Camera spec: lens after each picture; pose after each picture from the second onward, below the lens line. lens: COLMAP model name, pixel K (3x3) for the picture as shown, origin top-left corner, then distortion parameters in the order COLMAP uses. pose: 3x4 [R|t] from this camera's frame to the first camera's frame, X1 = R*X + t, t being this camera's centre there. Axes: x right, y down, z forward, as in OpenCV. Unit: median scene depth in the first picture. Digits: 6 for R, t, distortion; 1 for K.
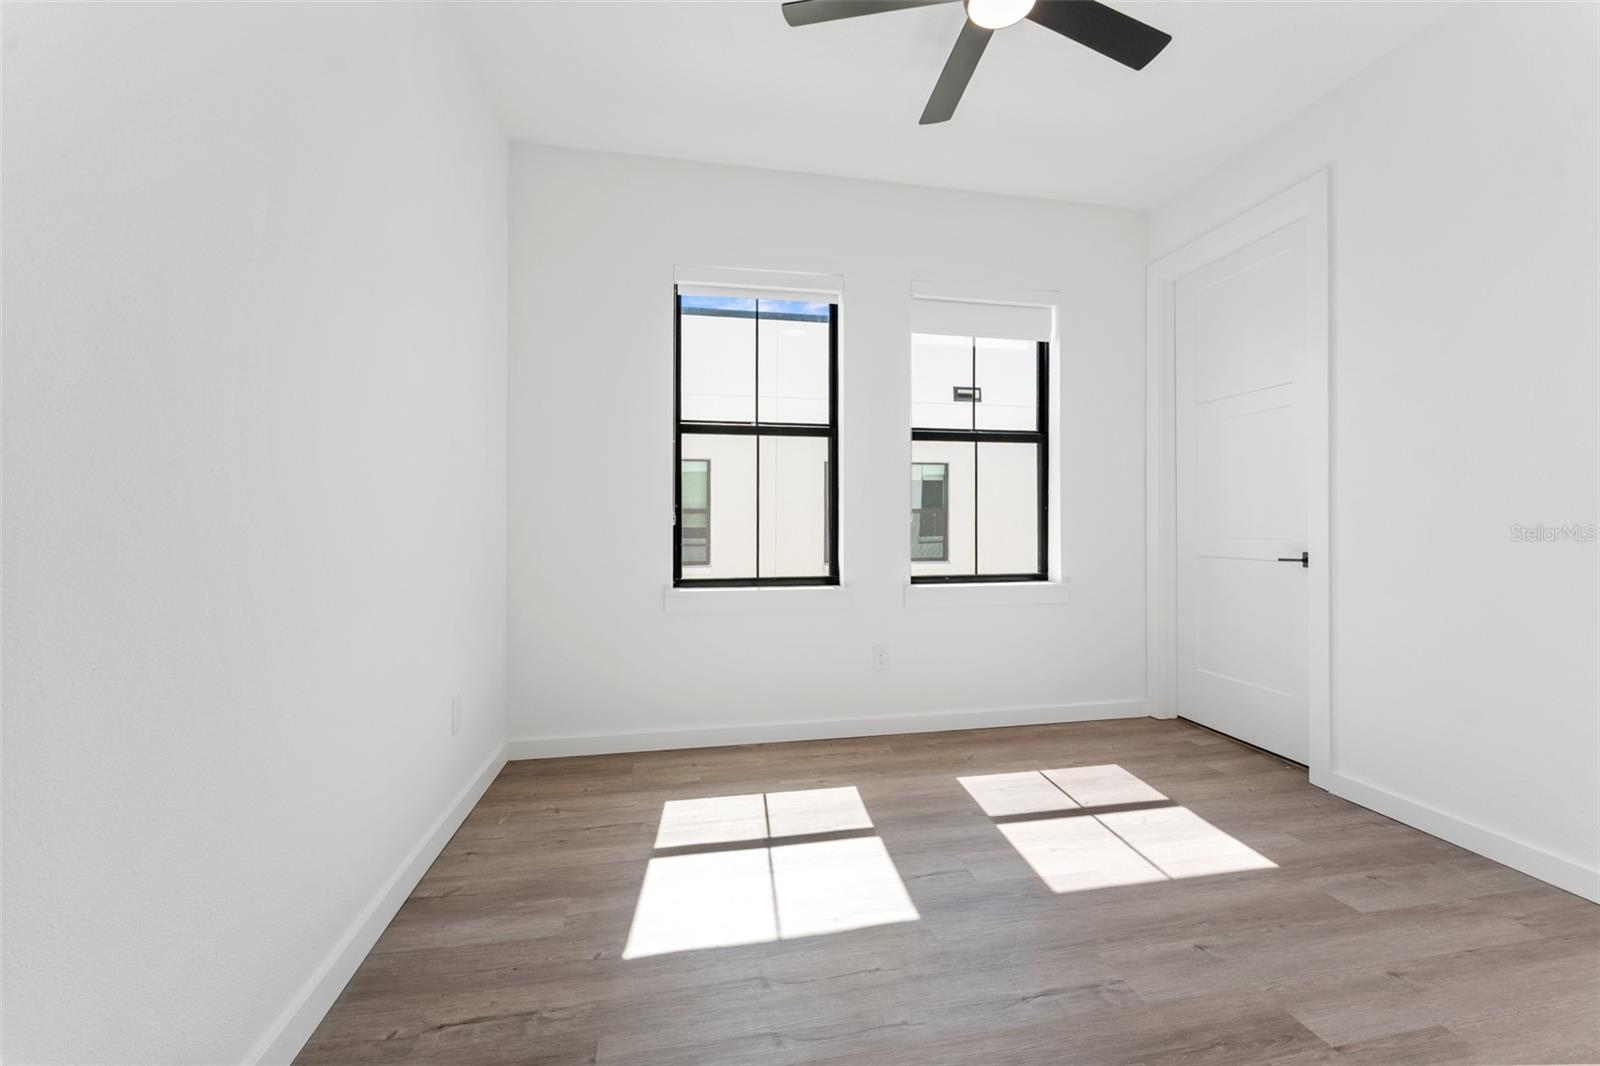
lens RADIAL K [[667.9, 0, 795.6], [0, 667.9, 512.5], [0, 0, 1]] dist [-0.000543, -0.000098]
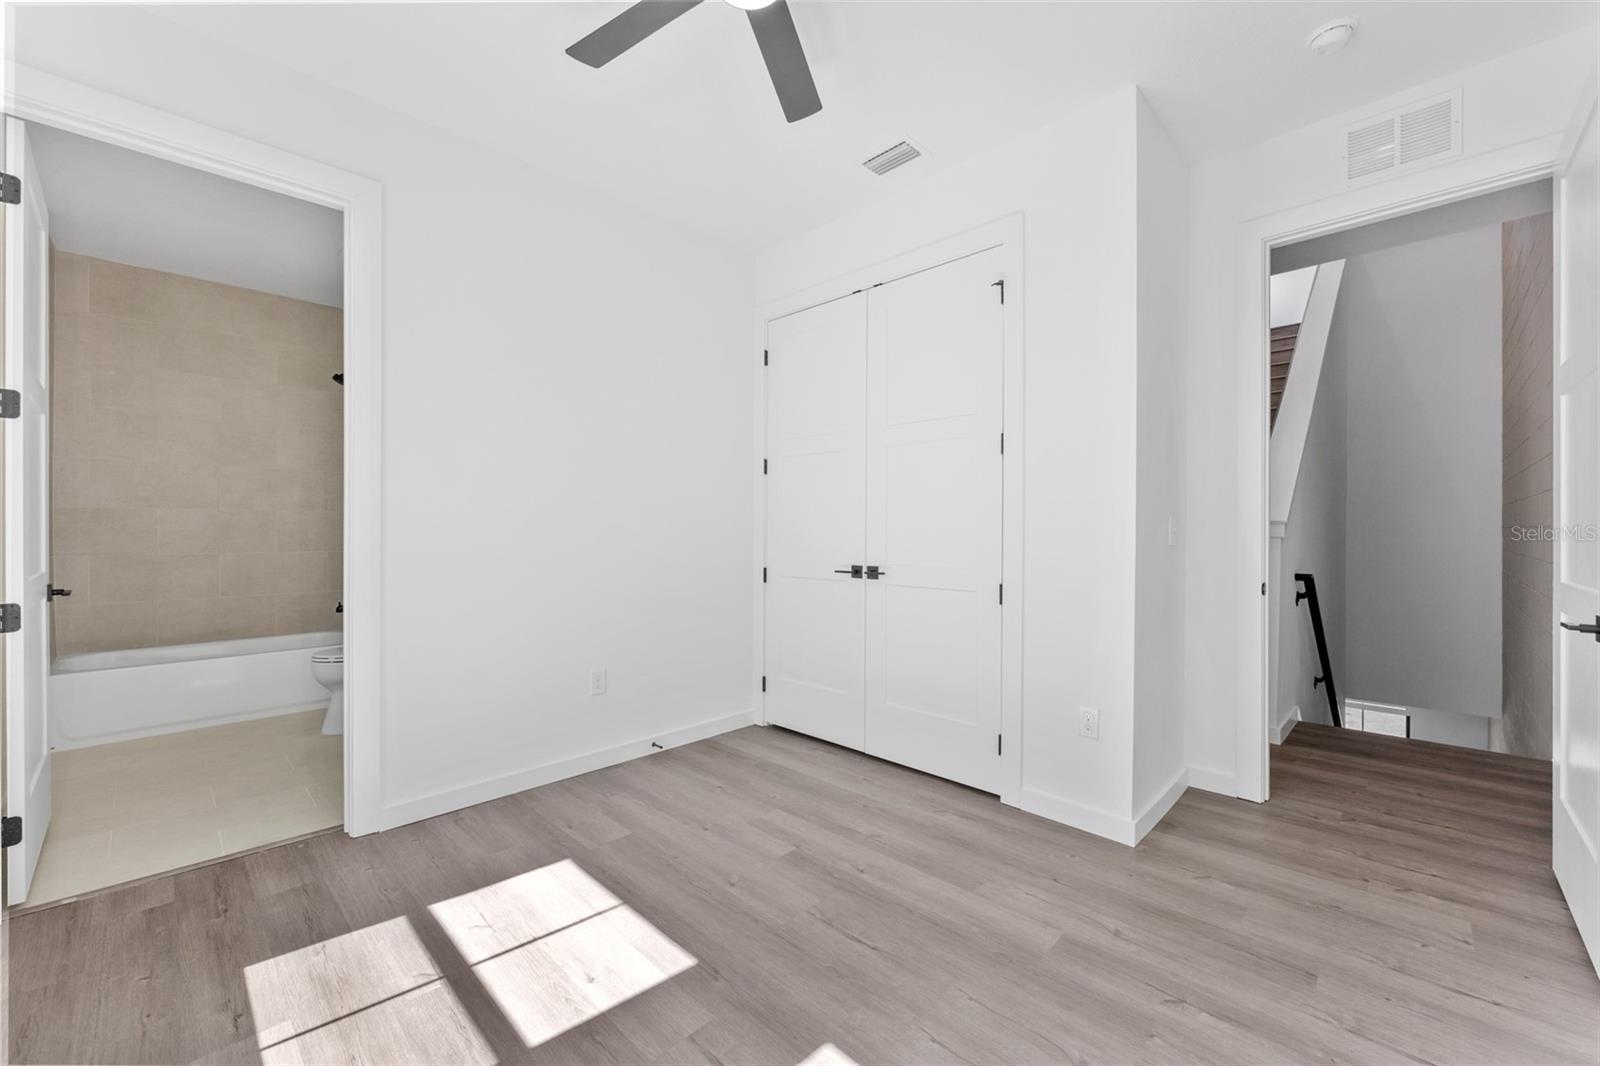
lens RADIAL K [[636.7, 0, 807.2], [0, 636.7, 528.6], [0, 0, 1]] dist [-0.000299, -0.000200]
pose [[-0.574088, 0.001656, 0.818792, -0.373810], [-0.004319, 0.999978, -0.005052, -0.022447], [-0.818782, -0.006437, -0.574068, 1.234655]]
